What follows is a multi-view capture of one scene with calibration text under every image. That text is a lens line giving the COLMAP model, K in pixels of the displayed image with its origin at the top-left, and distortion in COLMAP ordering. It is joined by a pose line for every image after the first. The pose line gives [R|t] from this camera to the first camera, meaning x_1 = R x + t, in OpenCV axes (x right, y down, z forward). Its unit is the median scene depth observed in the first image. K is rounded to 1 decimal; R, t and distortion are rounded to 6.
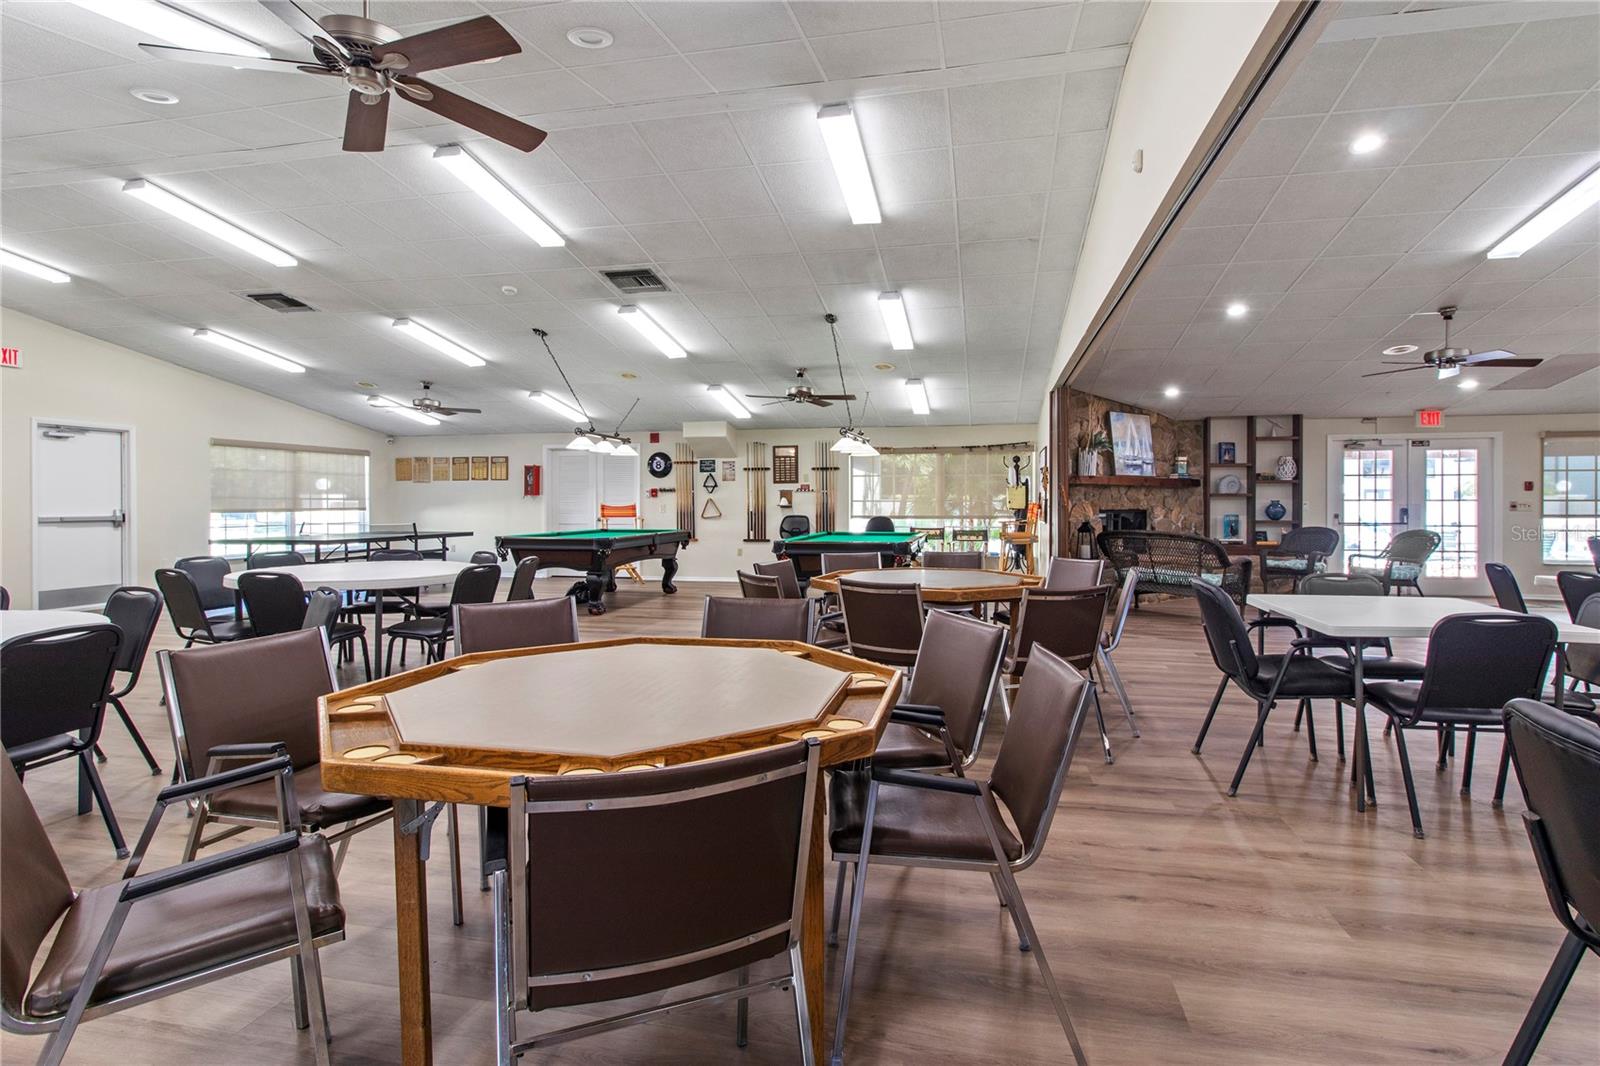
lens RADIAL K [[790.4, 0, 823.3], [0, 790.4, 511.2], [0, 0, 1]] dist [0.003352, -0.004018]
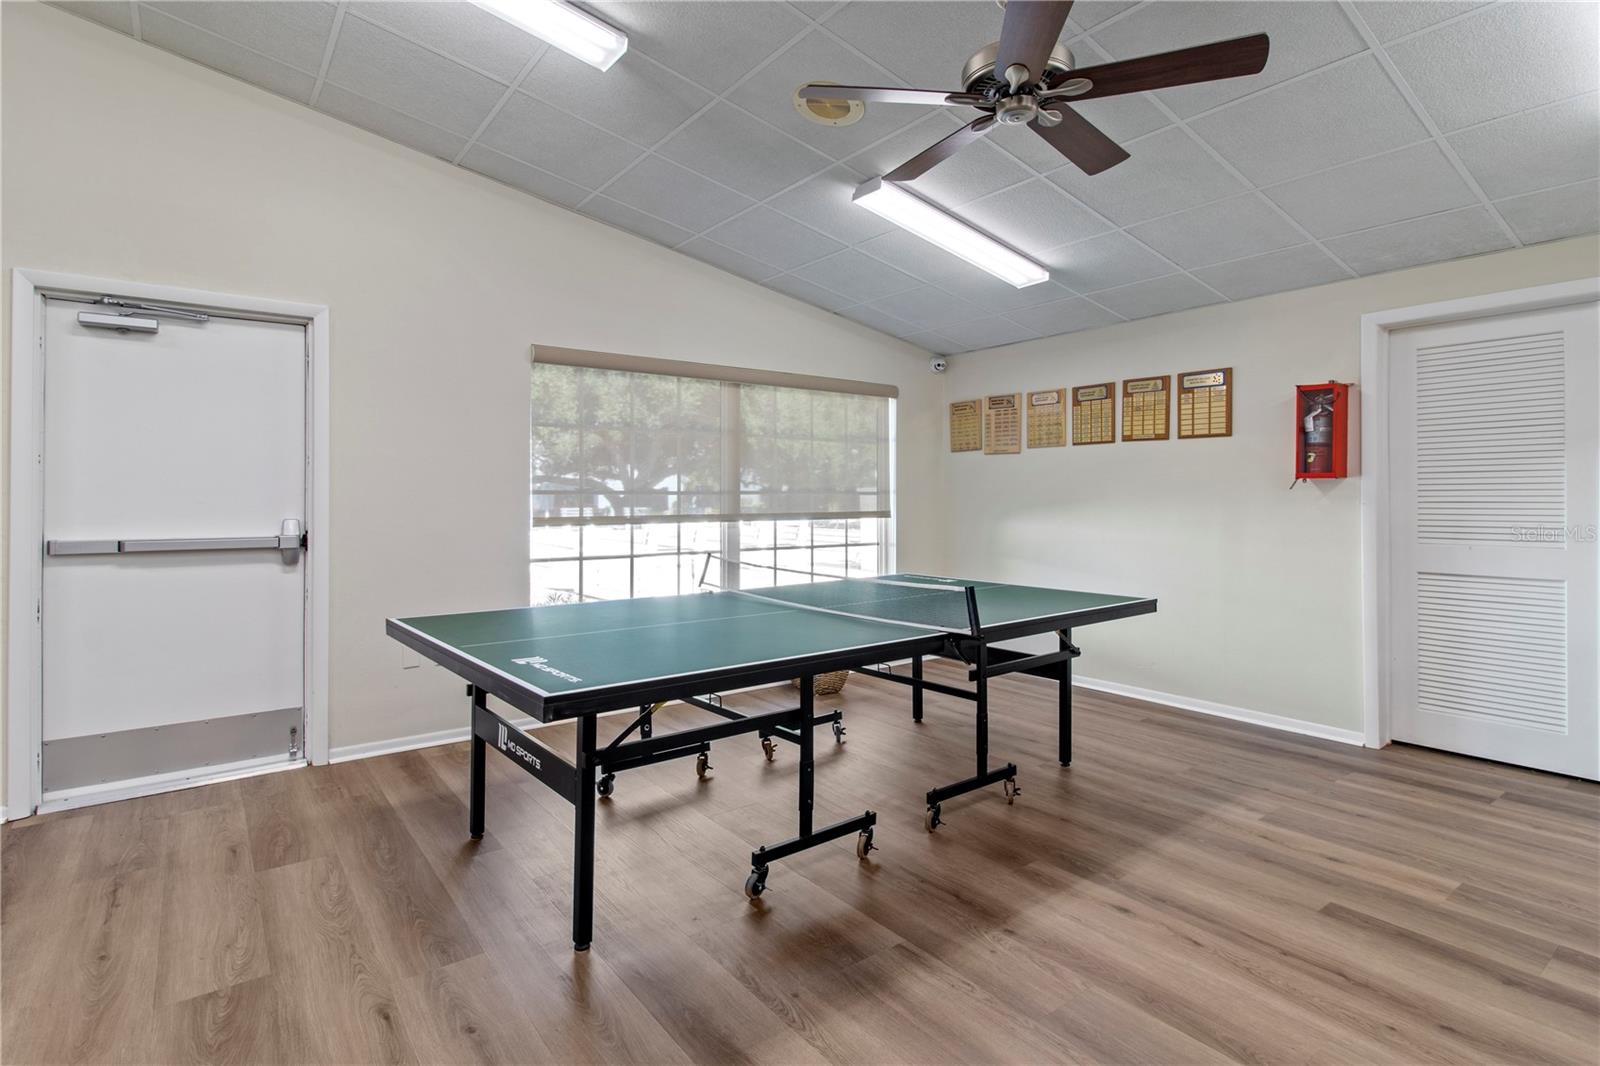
lens RADIAL K [[790.4, 0, 823.4], [0, 790.4, 499.8], [0, 0, 1]] dist [0.003352, -0.004018]
pose [[0.764400, 0.001861, -0.644739, -0.399531], [-0.007710, 0.999951, -0.006254, -0.010270], [0.644696, 0.009752, 0.764377, 0.797275]]
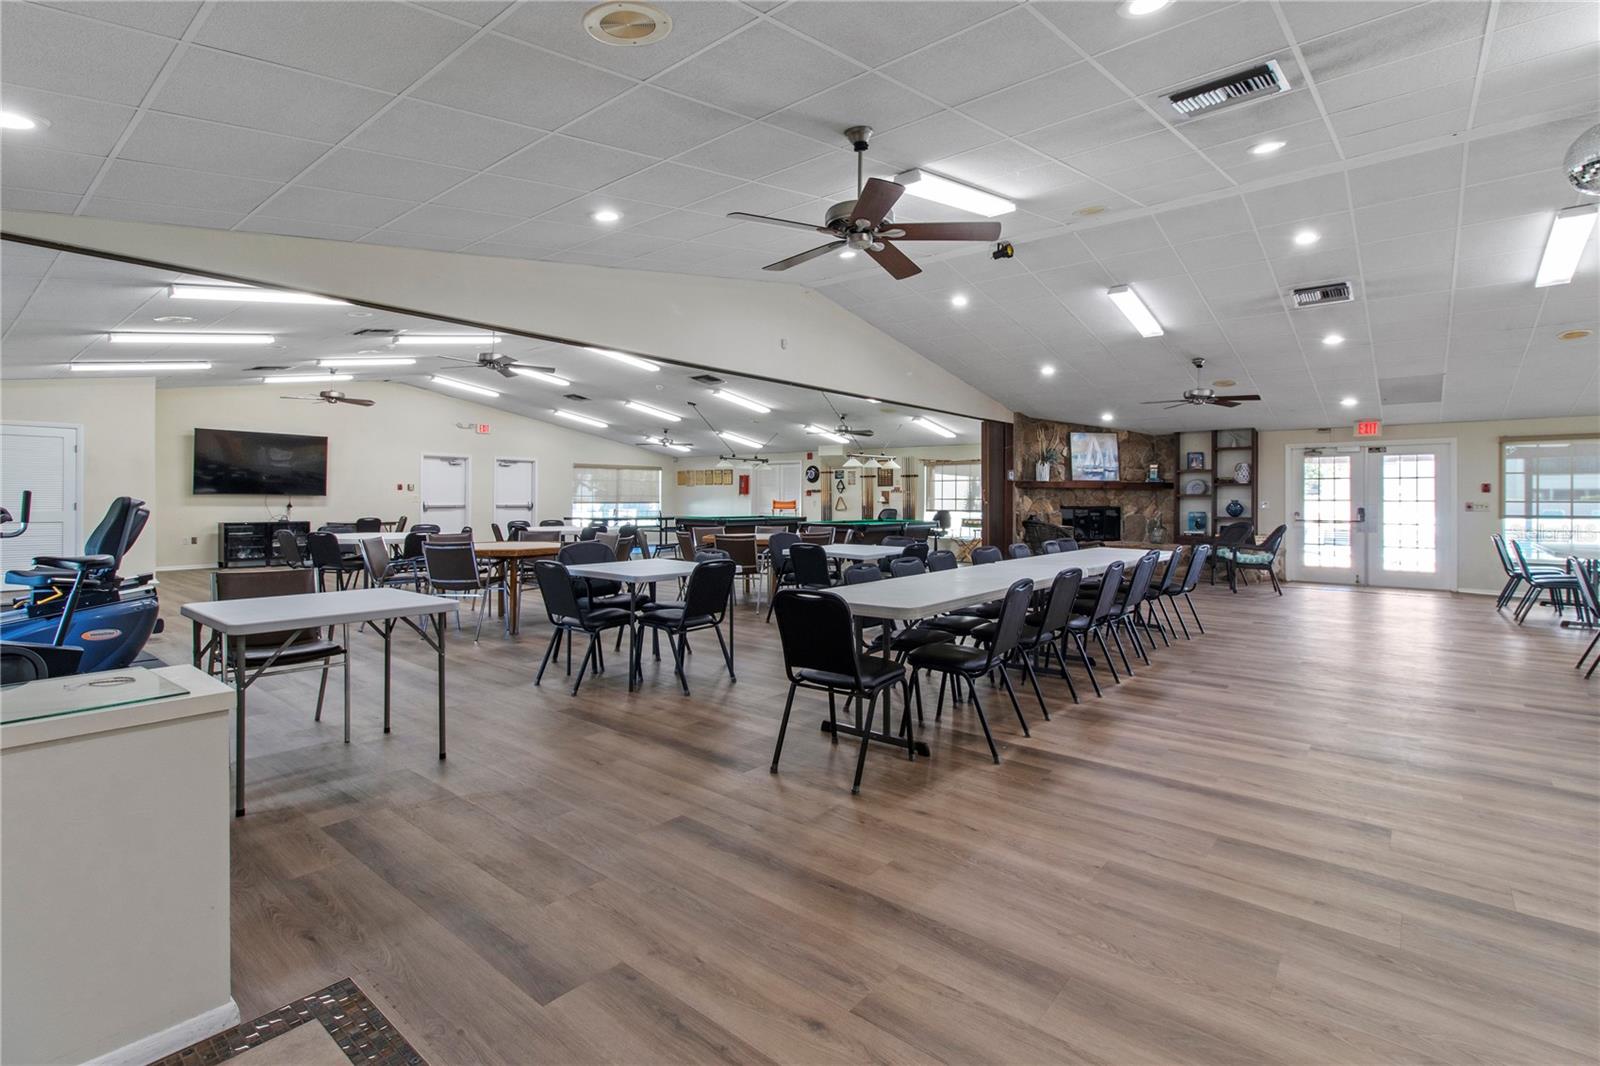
lens RADIAL K [[743.7, 0, 825.5], [0, 743.7, 496.1], [0, 0, 1]] dist [0.004170, -0.000726]
pose [[0.892828, 0.003276, -0.450387, 0.547474], [-0.010481, 0.999854, -0.013505, 0.001986], [0.450277, 0.016778, 0.892731, -0.294362]]
